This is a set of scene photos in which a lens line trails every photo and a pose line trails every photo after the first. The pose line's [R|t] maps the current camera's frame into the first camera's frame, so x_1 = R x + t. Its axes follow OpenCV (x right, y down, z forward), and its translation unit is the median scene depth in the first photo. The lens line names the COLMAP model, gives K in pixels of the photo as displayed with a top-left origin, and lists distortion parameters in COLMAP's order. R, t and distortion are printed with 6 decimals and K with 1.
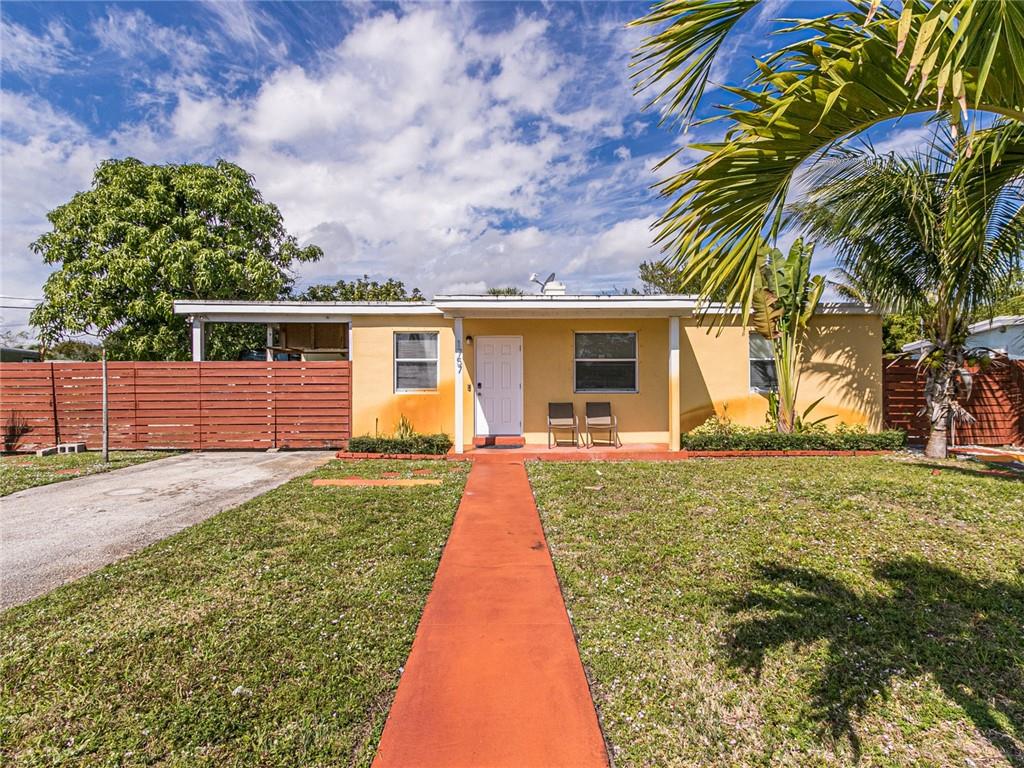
lens RADIAL K [[529.0, 0, 520.9], [0, 529.0, 397.7], [0, 0, 1]] dist [0.013076, -0.001273]
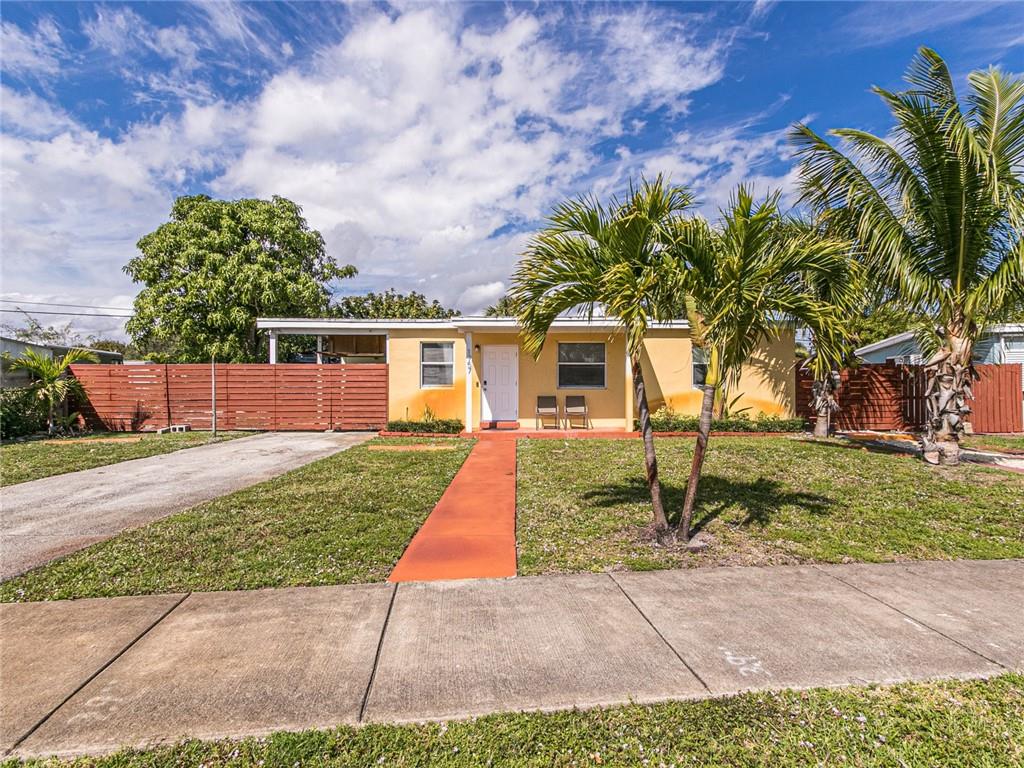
lens RADIAL K [[529.0, 0, 512.6], [0, 529.0, 395.7], [0, 0, 1]] dist [0.013076, -0.001273]
pose [[0.999905, 0.003490, -0.013334, 0.007709], [-0.003450, 0.999990, 0.002984, 0.005142], [0.013344, -0.002938, 0.999907, -0.313142]]
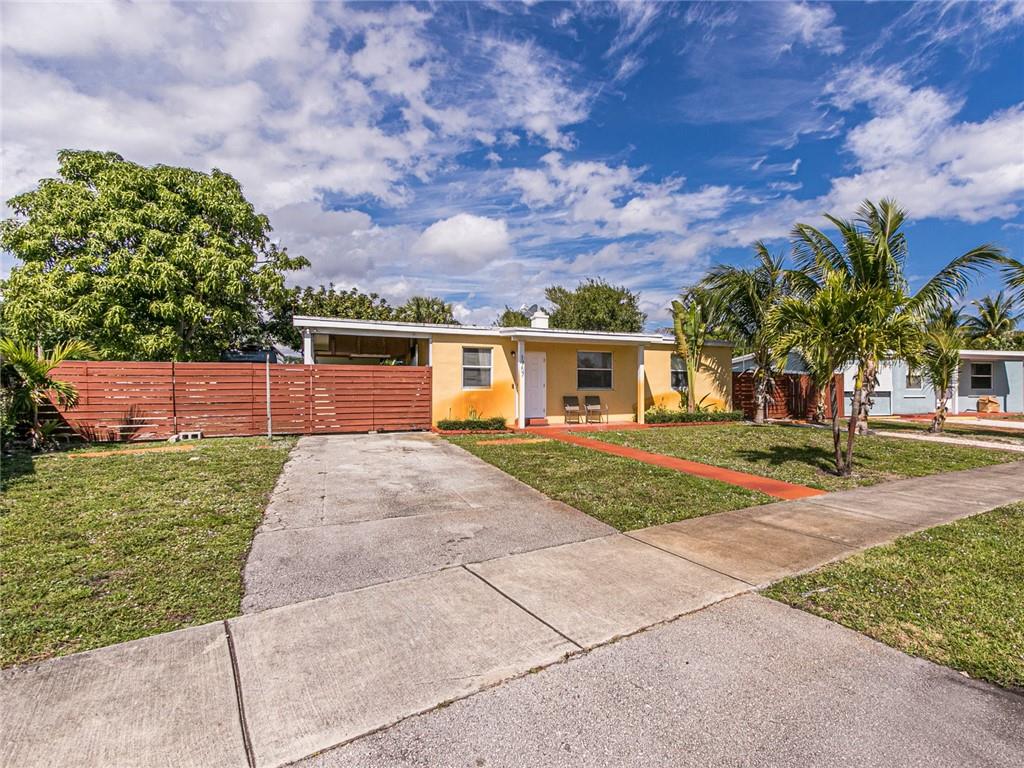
lens RADIAL K [[529.0, 0, 582.1], [0, 529.0, 389.0], [0, 0, 1]] dist [0.013076, -0.001273]
pose [[0.903494, 0.003001, 0.428591, -0.554187], [0.001723, 0.999942, -0.010635, 0.004908], [-0.428598, 0.010347, 0.903436, -0.416606]]
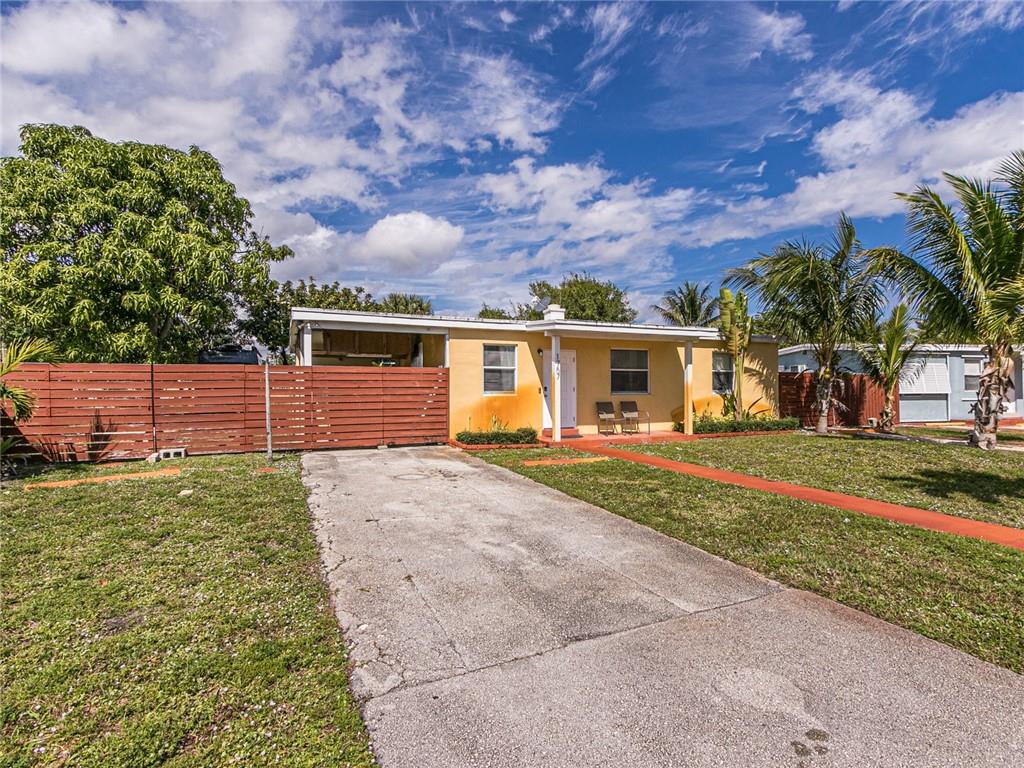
lens RADIAL K [[529.0, 0, 522.2], [0, 529.0, 391.9], [0, 0, 1]] dist [0.013076, -0.001273]
pose [[0.917370, -0.001096, 0.398033, -0.630668], [0.005456, 0.999937, -0.009822, -0.003841], [-0.397997, 0.011182, 0.917318, -0.130869]]
